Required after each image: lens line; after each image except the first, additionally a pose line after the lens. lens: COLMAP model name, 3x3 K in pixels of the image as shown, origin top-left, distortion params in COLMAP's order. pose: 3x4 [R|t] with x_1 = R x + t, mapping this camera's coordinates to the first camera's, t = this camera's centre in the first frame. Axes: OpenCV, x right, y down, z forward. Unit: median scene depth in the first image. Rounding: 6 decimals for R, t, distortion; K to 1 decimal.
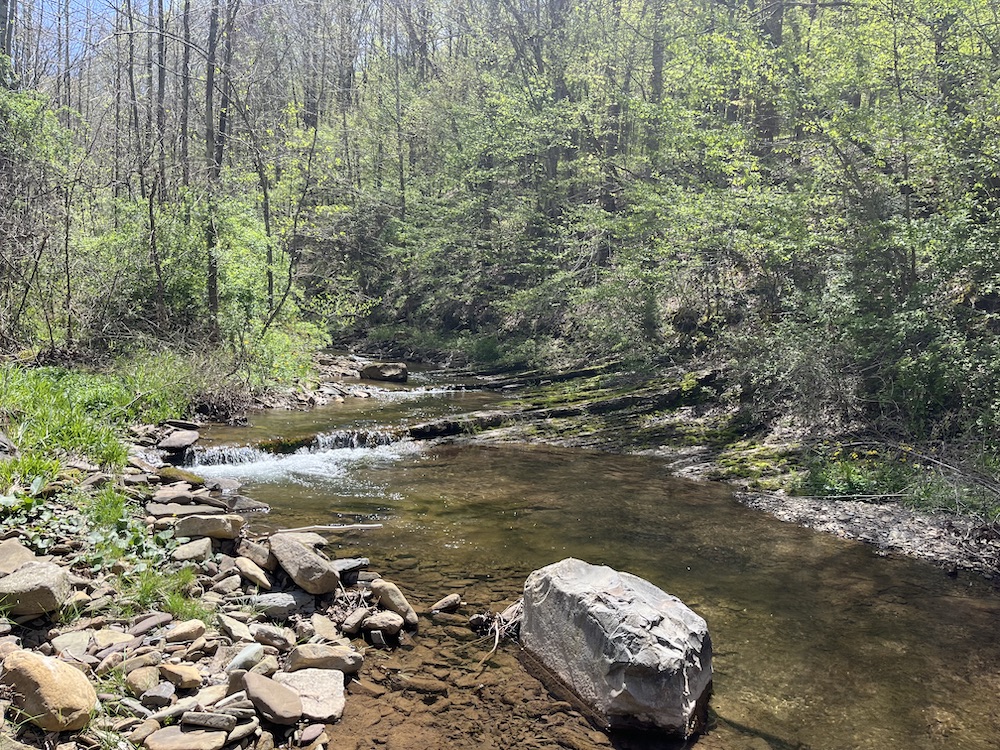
lens RADIAL K [[766.7, 0, 500.0], [0, 766.7, 375.0], [0, 0, 1]] dist [0.073557, -0.097273]
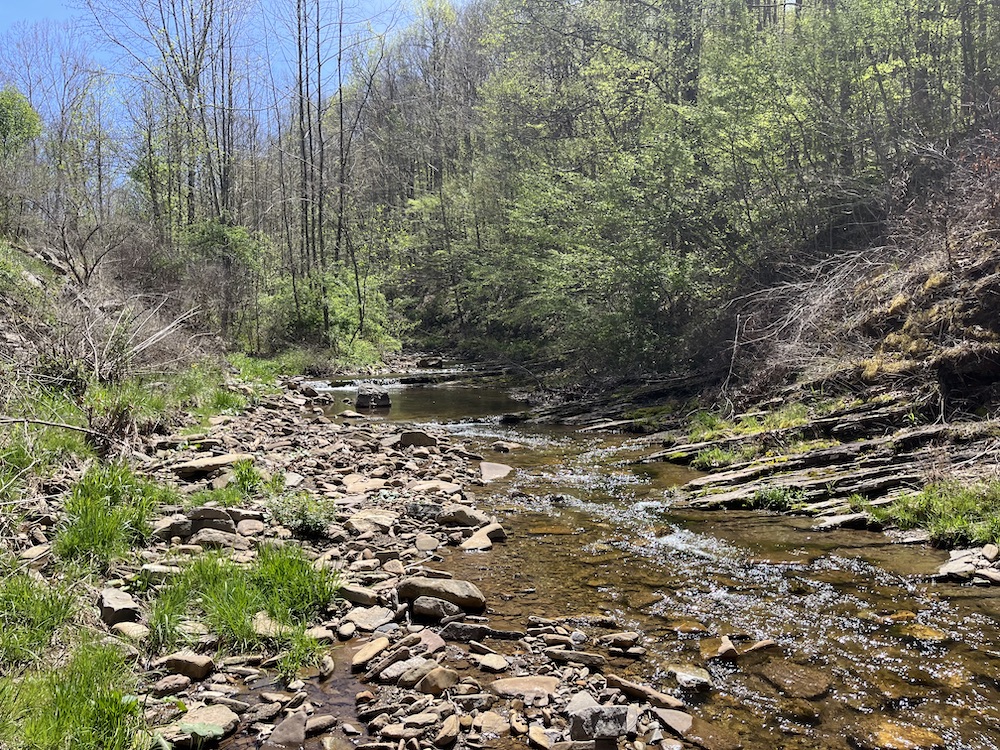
lens RADIAL K [[766.7, 0, 500.0], [0, 766.7, 375.0], [0, 0, 1]] dist [0.073557, -0.097273]
pose [[0.975989, -0.040308, -0.214057, 0.565879], [0.035807, 0.999049, -0.024865, 0.111062], [0.214856, 0.016603, 0.976505, -0.963793]]
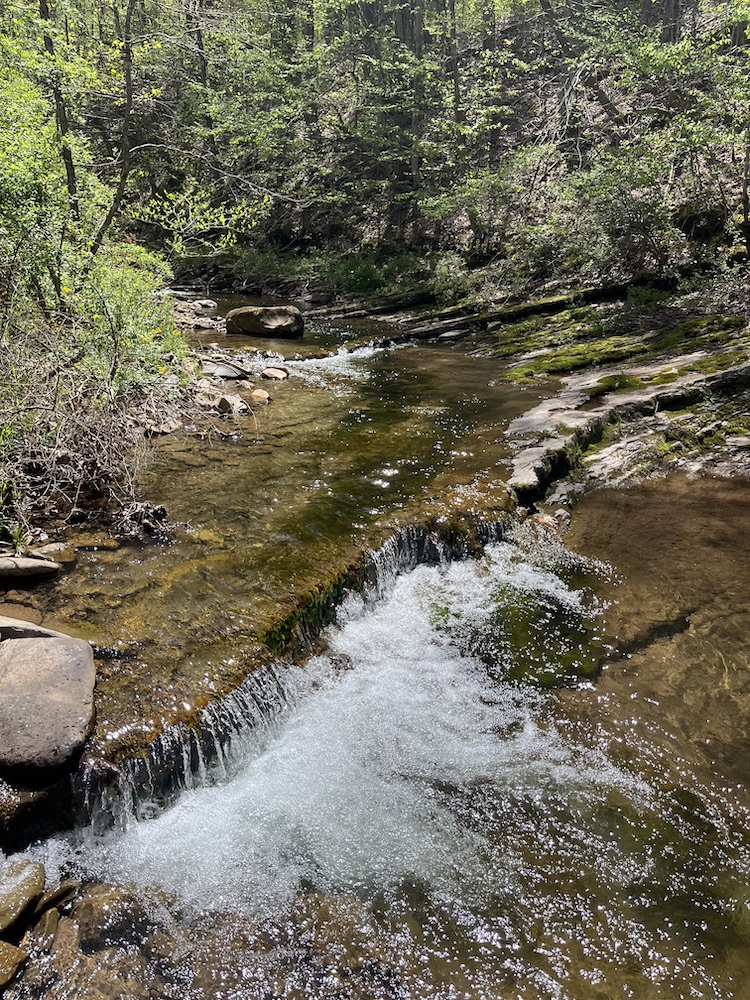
lens RADIAL K [[766.7, 0, 375.0], [0, 766.7, 500.0], [0, 0, 1]] dist [0.073557, -0.097273]
pose [[0.990657, -0.071683, 0.116020, -0.228007], [0.039023, 0.964146, 0.262489, -0.040199], [-0.130676, -0.255509, 0.957935, 0.522449]]
